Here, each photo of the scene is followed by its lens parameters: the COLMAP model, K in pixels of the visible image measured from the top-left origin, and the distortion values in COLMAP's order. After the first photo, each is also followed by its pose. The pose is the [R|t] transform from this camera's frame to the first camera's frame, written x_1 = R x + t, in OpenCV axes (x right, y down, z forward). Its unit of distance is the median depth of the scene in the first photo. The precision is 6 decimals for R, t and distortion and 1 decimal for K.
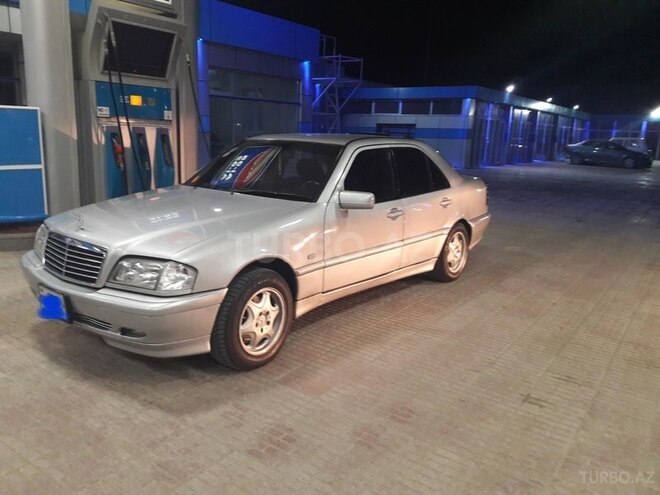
lens RADIAL K [[534.4, 0, 330.0], [0, 534.4, 247.5], [0, 0, 1]] dist [0.157009, -0.297288]
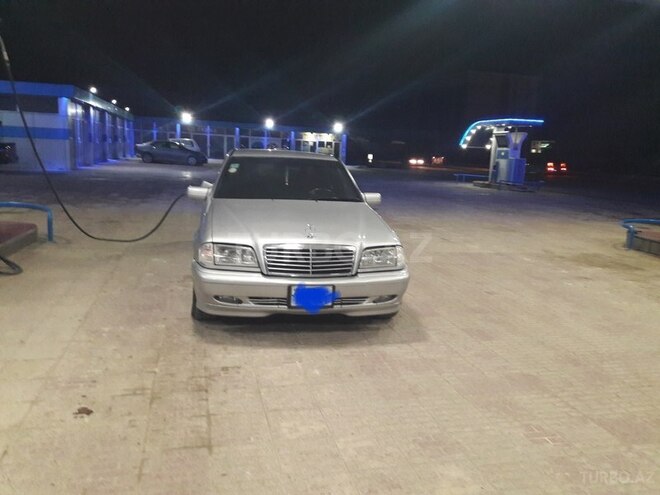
lens RADIAL K [[530.0, 0, 330.0], [0, 530.0, 247.5], [0, 0, 1]] dist [0.105776, -0.146371]
pose [[0.652997, -0.144493, 0.743449, -0.665708], [0.138252, 0.987880, 0.070567, -0.043891], [-0.744635, 0.056703, 0.665059, 0.073633]]
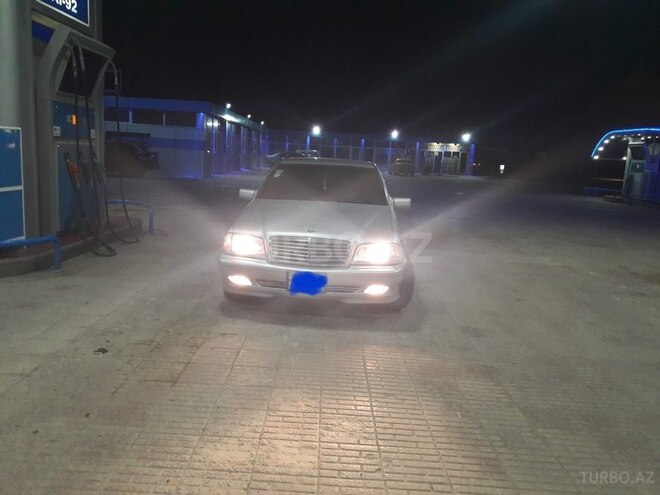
lens RADIAL K [[534.4, 0, 330.0], [0, 534.4, 247.5], [0, 0, 1]] dist [0.157009, -0.297288]
pose [[0.819210, -0.092453, 0.565993, -0.609288], [0.098731, 0.994921, 0.019615, -0.006090], [-0.564931, 0.039812, 0.824177, -0.106535]]
